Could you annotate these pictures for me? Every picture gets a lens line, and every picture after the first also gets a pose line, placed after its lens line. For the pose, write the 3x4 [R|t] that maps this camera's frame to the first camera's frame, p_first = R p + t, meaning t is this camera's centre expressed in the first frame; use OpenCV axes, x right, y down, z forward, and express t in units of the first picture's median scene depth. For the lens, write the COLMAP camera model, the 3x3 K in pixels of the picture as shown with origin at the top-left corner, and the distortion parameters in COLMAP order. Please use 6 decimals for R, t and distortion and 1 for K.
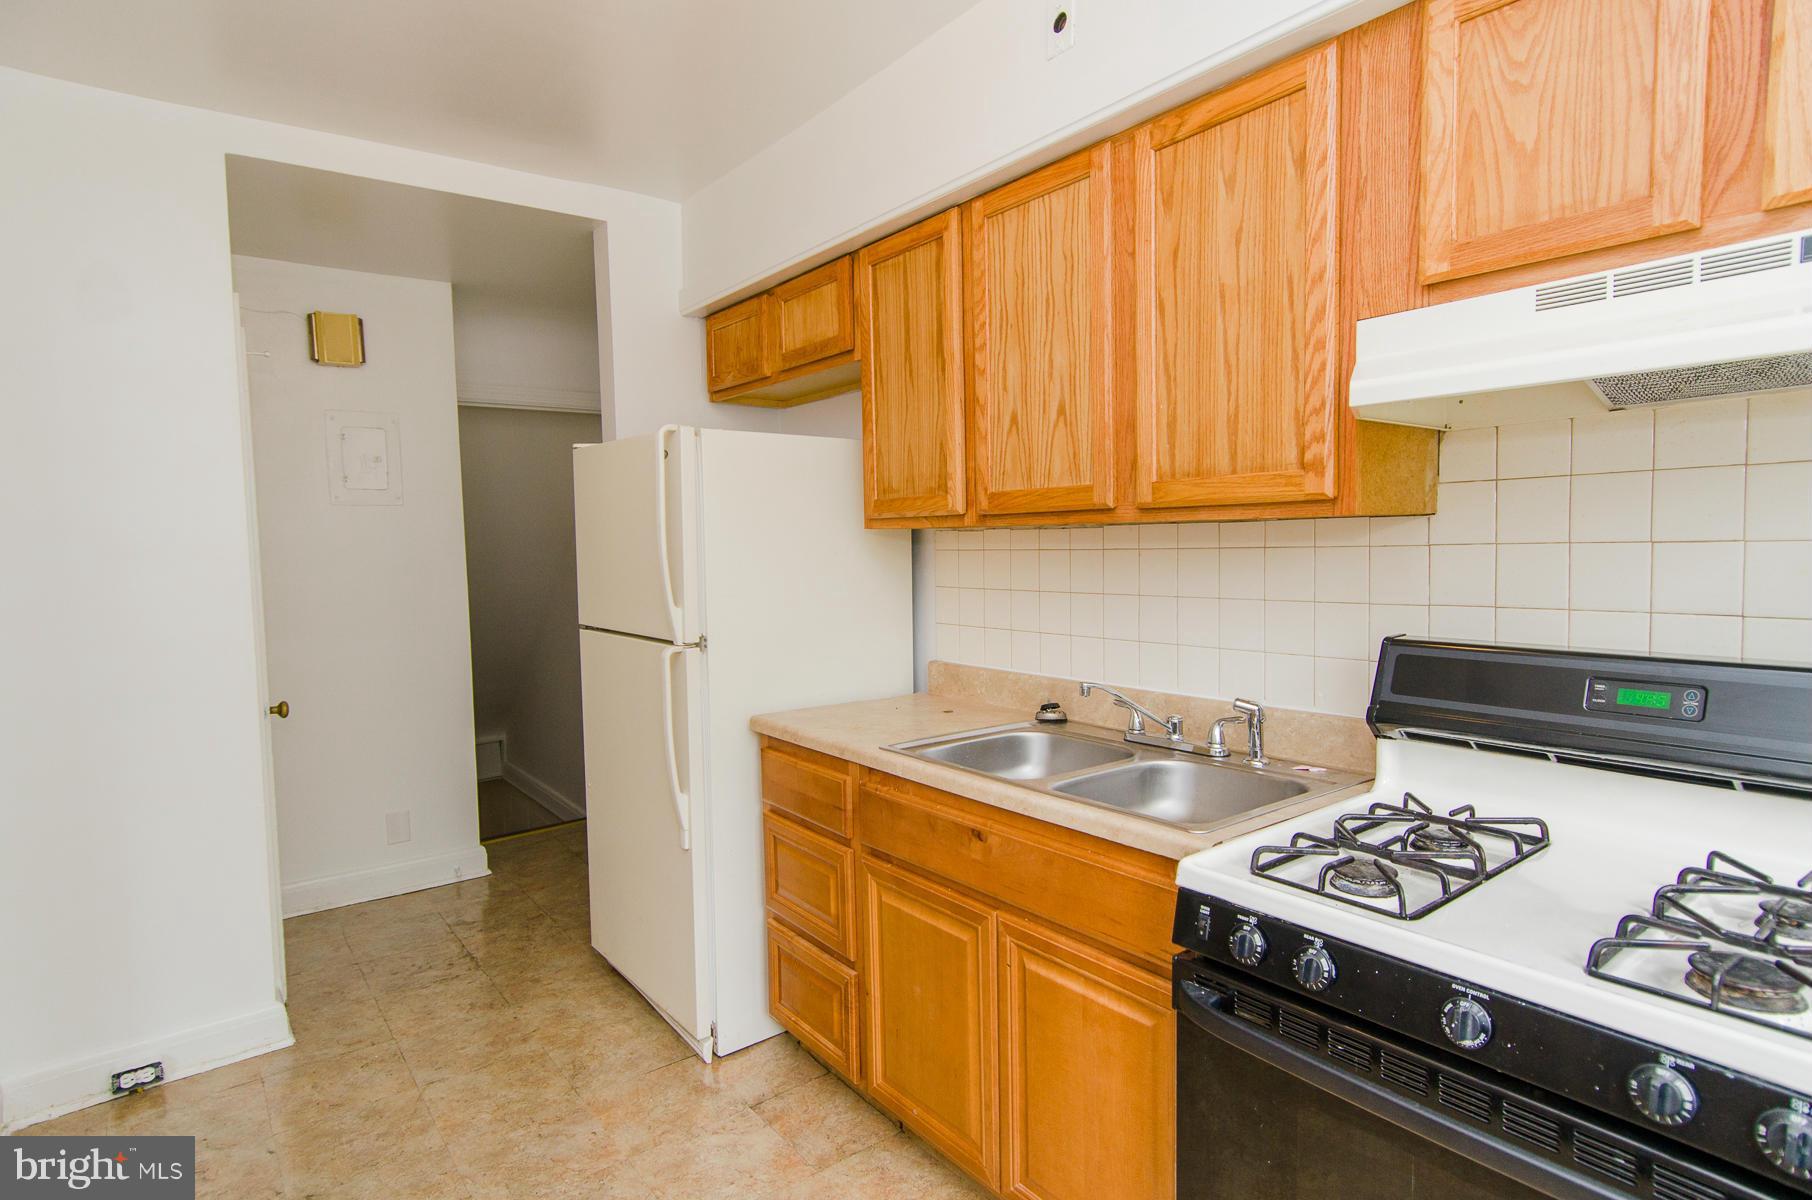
lens RADIAL K [[947.6, 0, 915.7], [0, 947.6, 595.8], [0, 0, 1]] dist [0.052316, -0.062012]
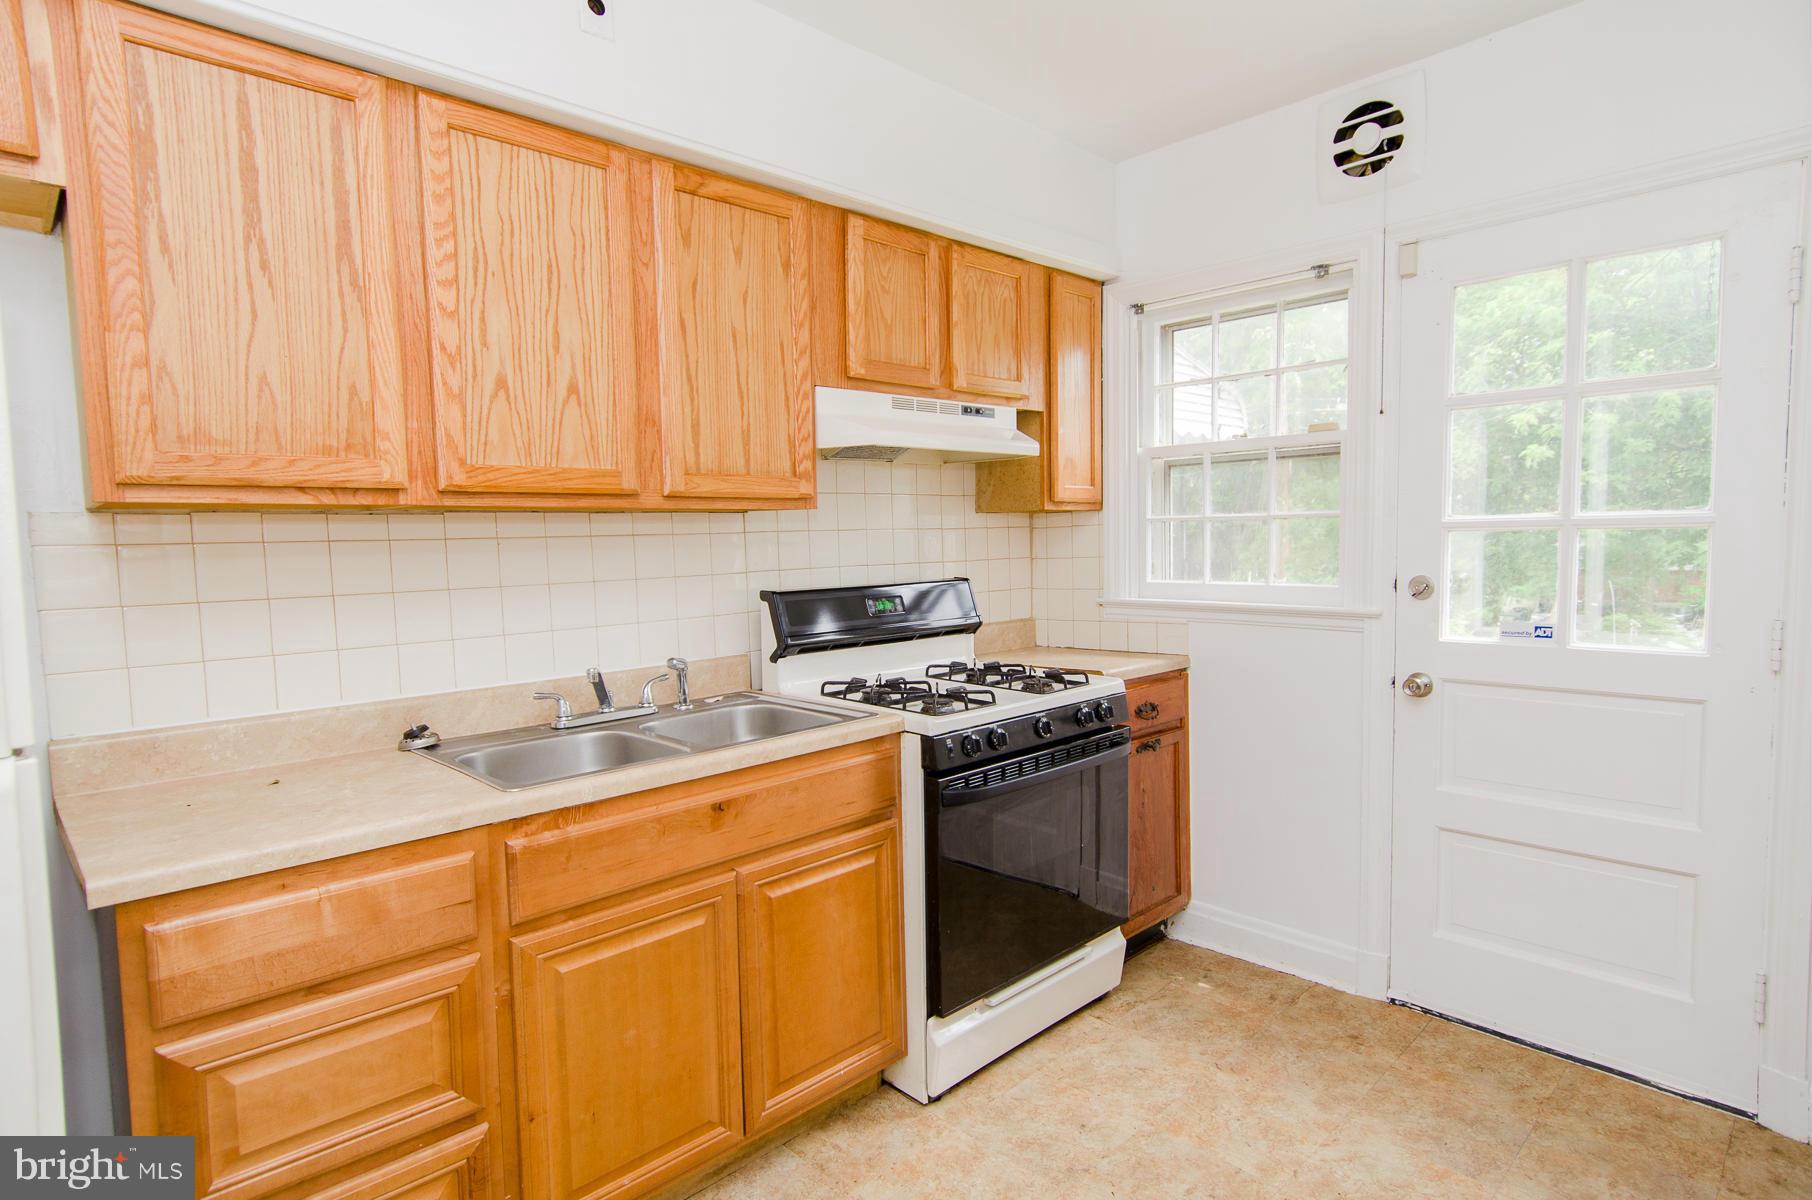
lens RADIAL K [[954.6, 0, 913.5], [0, 954.6, 602.2], [0, 0, 1]] dist [0.000426, -0.000866]
pose [[-0.106365, -0.046840, 0.993223, -0.940526], [0.081746, 0.995096, 0.055683, -0.006801], [-0.990961, 0.087115, -0.102015, 0.858812]]
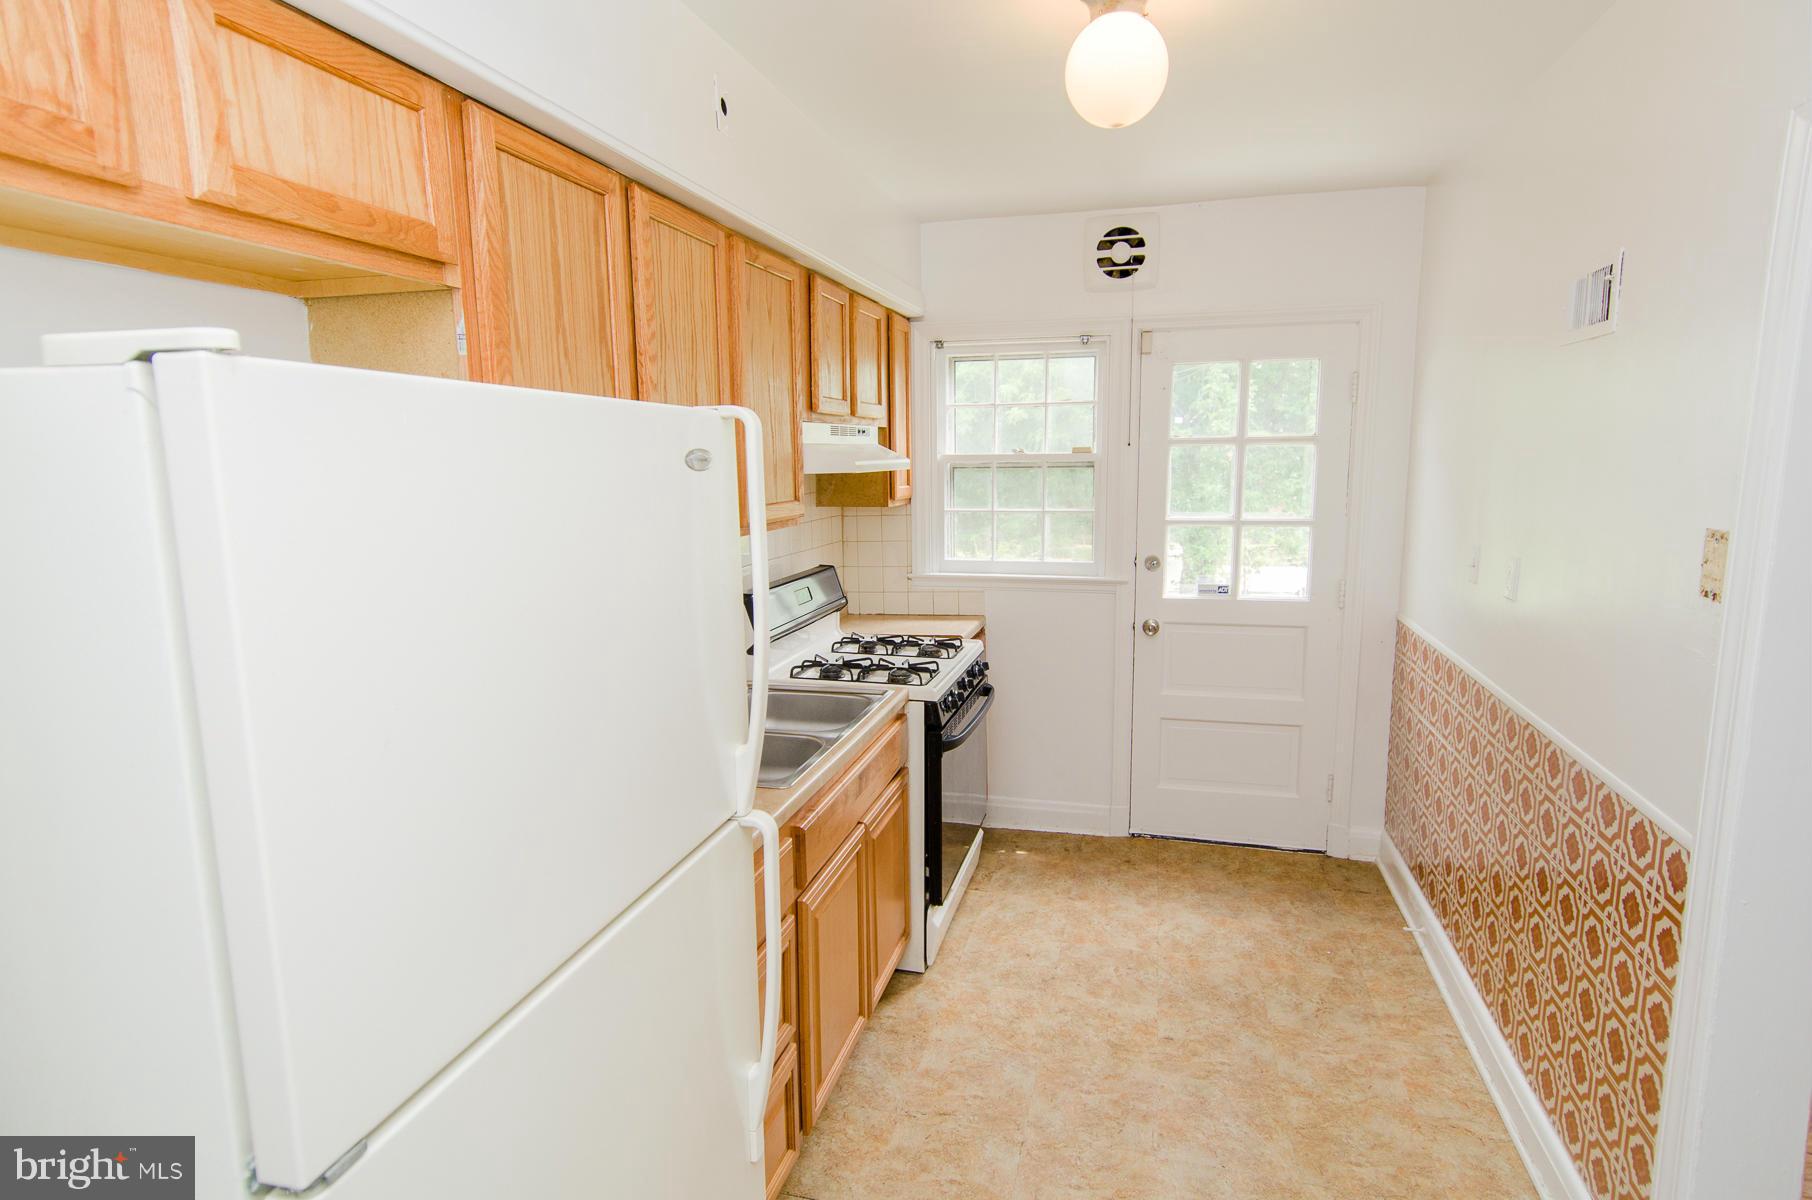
lens RADIAL K [[954.6, 0, 913.5], [0, 954.6, 602.2], [0, 0, 1]] dist [0.000426, -0.000866]
pose [[-0.608819, -0.095100, 0.787588, -0.977924], [0.071388, 0.982193, 0.173783, -0.207572], [-0.790090, 0.162027, -0.591189, 1.650723]]
